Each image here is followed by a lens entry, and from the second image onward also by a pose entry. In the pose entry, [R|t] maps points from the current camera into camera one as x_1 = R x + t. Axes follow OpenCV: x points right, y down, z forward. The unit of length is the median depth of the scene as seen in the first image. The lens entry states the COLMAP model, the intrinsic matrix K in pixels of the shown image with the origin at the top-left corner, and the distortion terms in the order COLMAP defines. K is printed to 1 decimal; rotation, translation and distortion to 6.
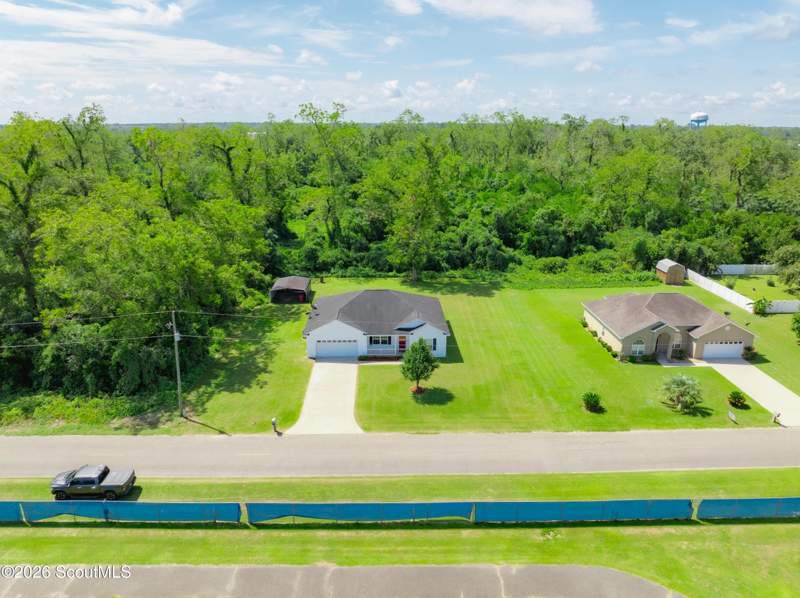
lens RADIAL K [[561.1, 0, 400.0], [0, 561.1, 299.0], [0, 0, 1]] dist [-0.060451, 0.039658]
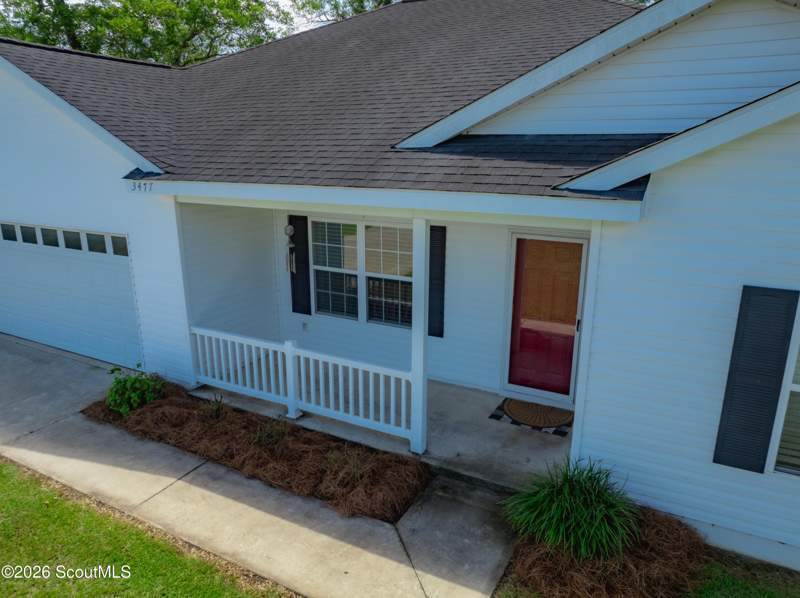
lens RADIAL K [[568.4, 0, 400.0], [0, 568.4, 299.0], [0, 0, 1]] dist [-0.042608, -0.000097]
pose [[0.866204, 0.125894, -0.483572, 0.031453], [-0.141308, 0.989955, 0.004607, 0.076013], [0.479294, 0.064341, 0.875293, 0.908770]]
